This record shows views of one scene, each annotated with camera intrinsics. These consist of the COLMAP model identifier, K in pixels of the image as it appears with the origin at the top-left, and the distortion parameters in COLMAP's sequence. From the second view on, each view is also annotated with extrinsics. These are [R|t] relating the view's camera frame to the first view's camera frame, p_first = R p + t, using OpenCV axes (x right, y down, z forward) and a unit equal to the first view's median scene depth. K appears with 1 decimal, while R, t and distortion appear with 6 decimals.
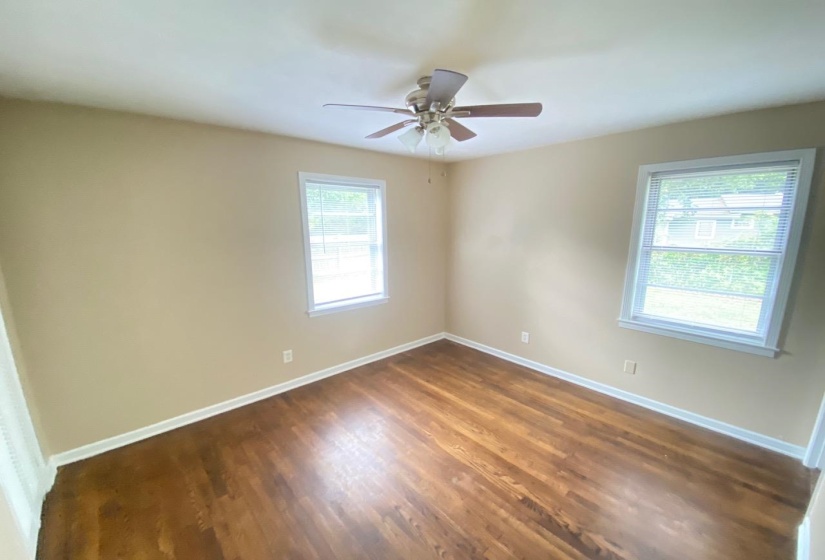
lens RADIAL K [[322.8, 0, 418.1], [0, 322.8, 289.3], [0, 0, 1]] dist [0.015987, -0.021607]
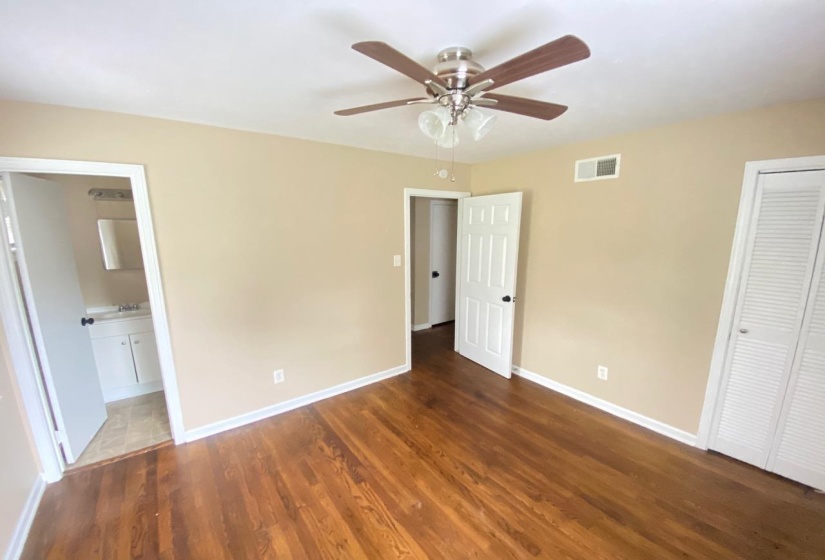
lens RADIAL K [[322.8, 0, 418.1], [0, 322.8, 289.3], [0, 0, 1]] dist [0.015987, -0.021607]
pose [[-0.996448, -0.006014, 0.083990, 0.041144], [0.026650, 0.923649, 0.382313, -0.346207], [-0.079876, 0.383193, -0.920208, 1.640267]]
